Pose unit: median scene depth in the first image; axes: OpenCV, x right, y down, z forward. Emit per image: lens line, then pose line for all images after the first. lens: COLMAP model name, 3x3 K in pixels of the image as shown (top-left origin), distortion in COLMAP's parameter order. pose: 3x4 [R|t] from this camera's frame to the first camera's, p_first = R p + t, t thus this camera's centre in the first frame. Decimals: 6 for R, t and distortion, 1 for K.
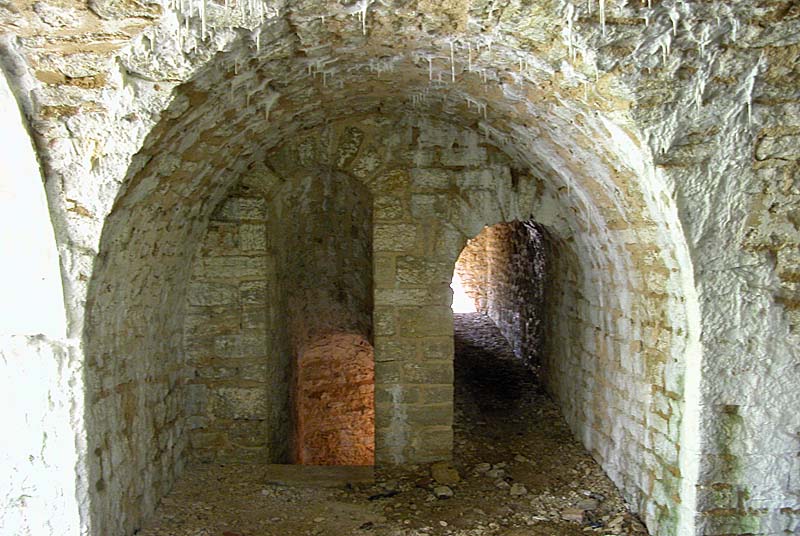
lens RADIAL K [[844.3, 0, 395.8], [0, 844.3, 320.7], [0, 0, 1]] dist [-0.198921, 0.204272]
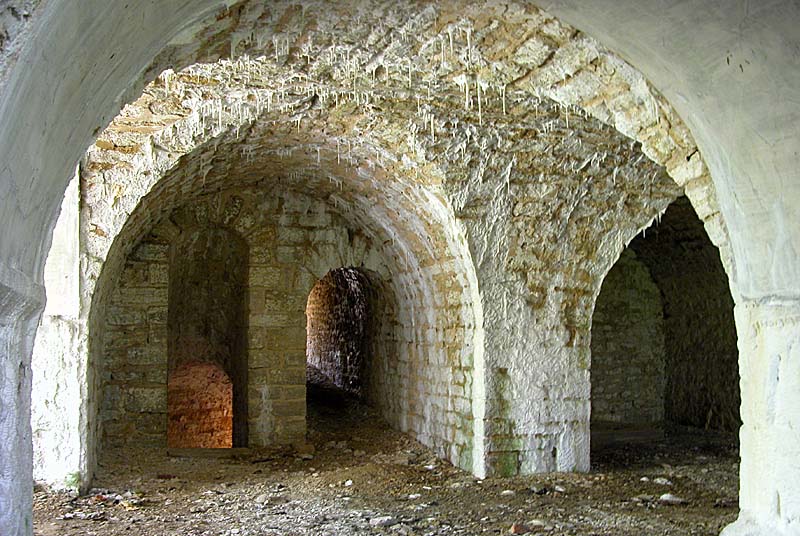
lens RADIAL K [[844.3, 0, 395.8], [0, 844.3, 320.7], [0, 0, 1]] dist [-0.198921, 0.204272]
pose [[0.966376, 0.013129, 0.256798, -0.196782], [0.014895, 0.994160, -0.106881, 0.165101], [-0.256702, 0.107112, 0.960537, -0.486441]]
